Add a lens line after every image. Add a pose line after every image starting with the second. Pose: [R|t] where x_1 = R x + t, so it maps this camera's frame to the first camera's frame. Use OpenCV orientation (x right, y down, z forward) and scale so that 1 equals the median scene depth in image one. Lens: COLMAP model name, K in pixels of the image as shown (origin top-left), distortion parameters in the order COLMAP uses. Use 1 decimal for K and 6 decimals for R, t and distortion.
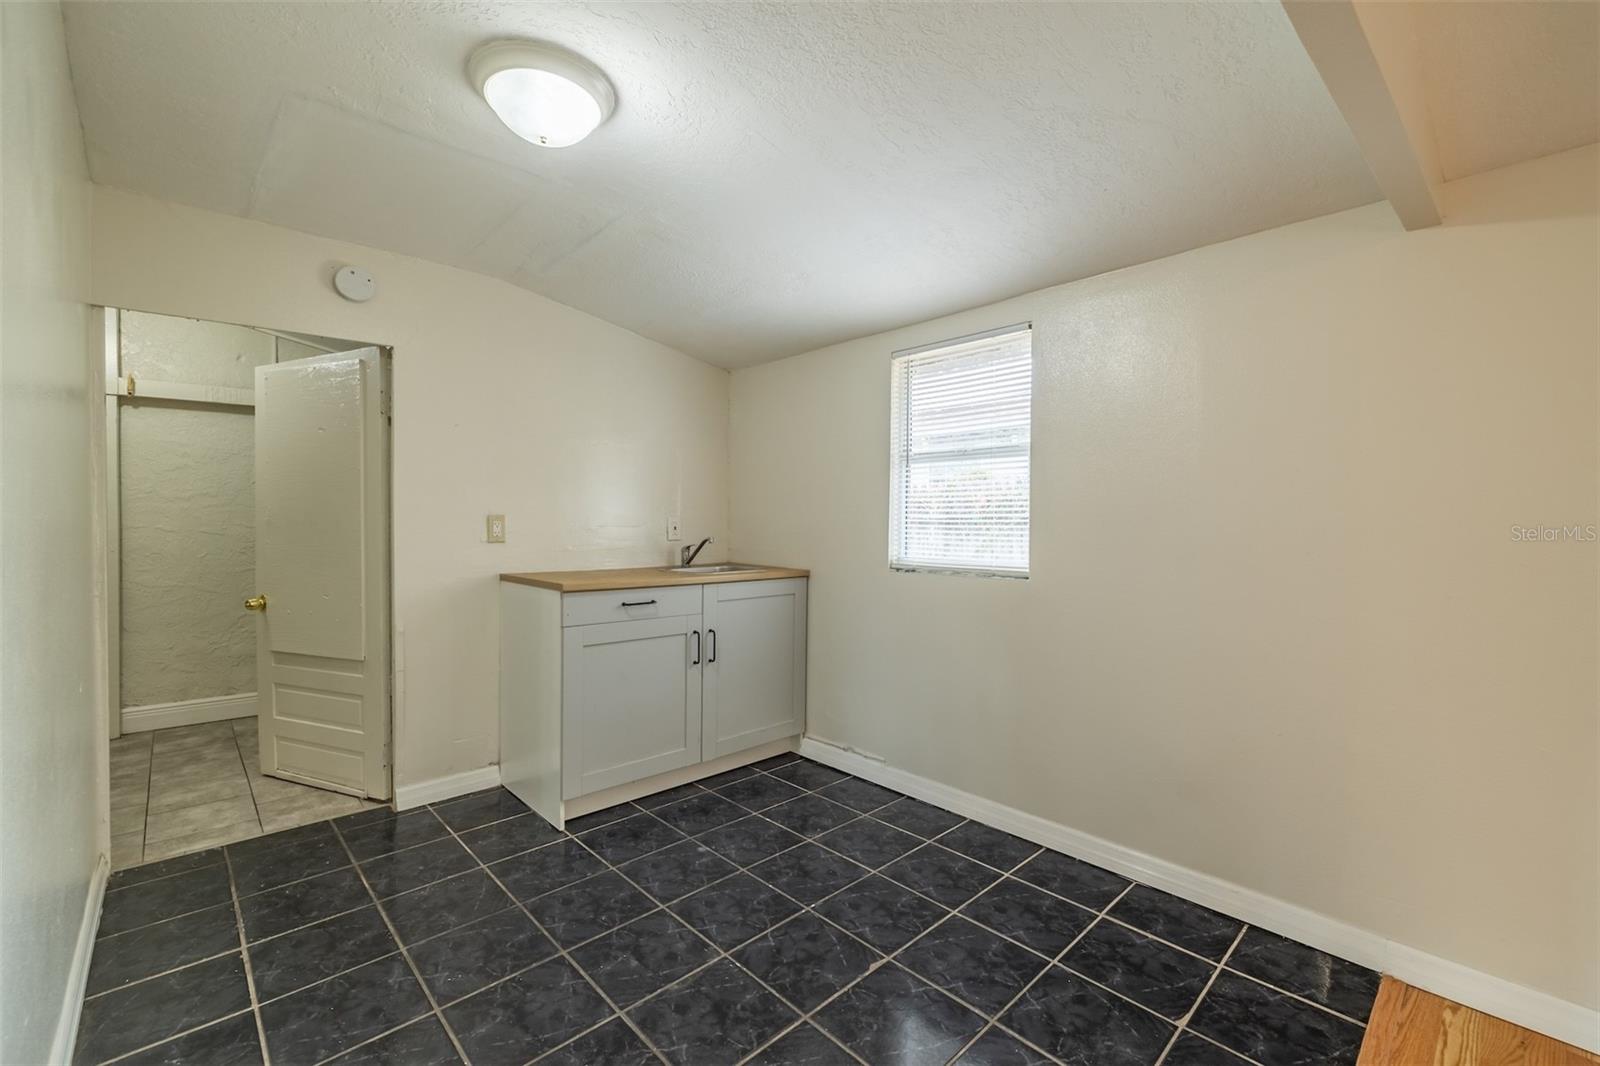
lens RADIAL K [[681.6, 0, 800.0], [0, 681.6, 529.6], [0, 0, 1]] dist [-0.002749, -0.000213]
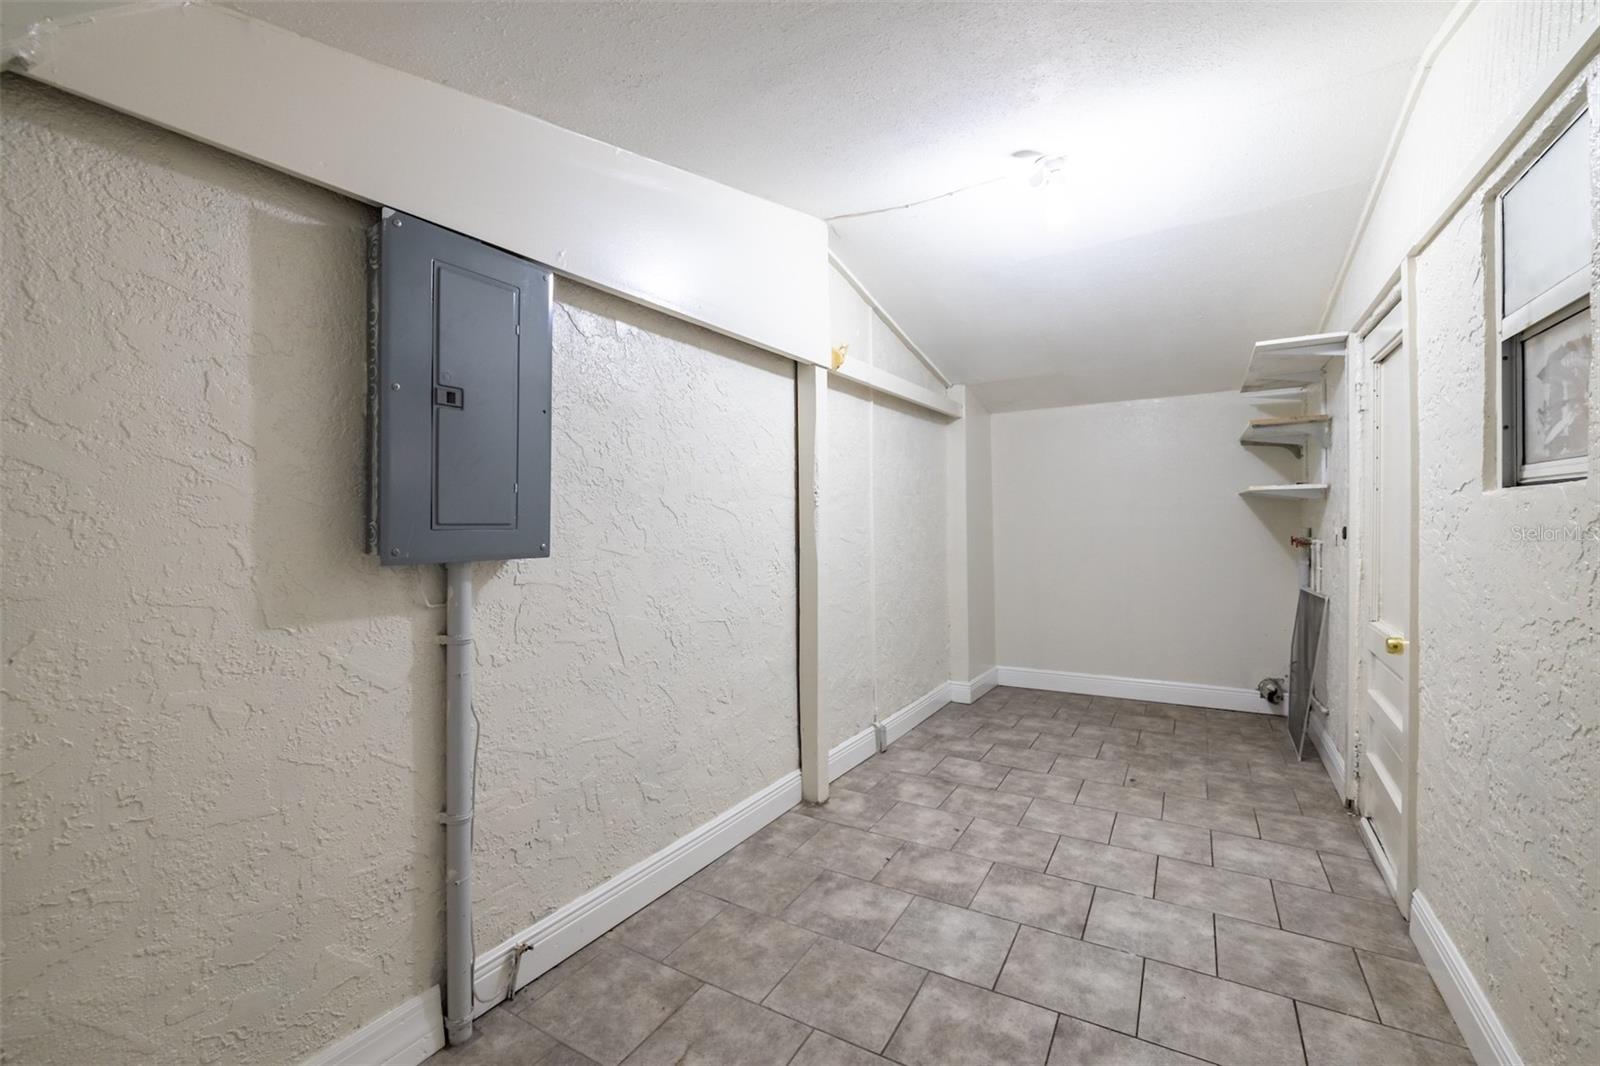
lens RADIAL K [[681.6, 0, 800.7], [0, 681.6, 527.8], [0, 0, 1]] dist [-0.002749, -0.000213]
pose [[0.957503, -0.002857, 0.288410, -1.427719], [0.005698, 0.999943, -0.009012, -0.007676], [-0.288368, 0.010272, 0.957465, 0.257551]]
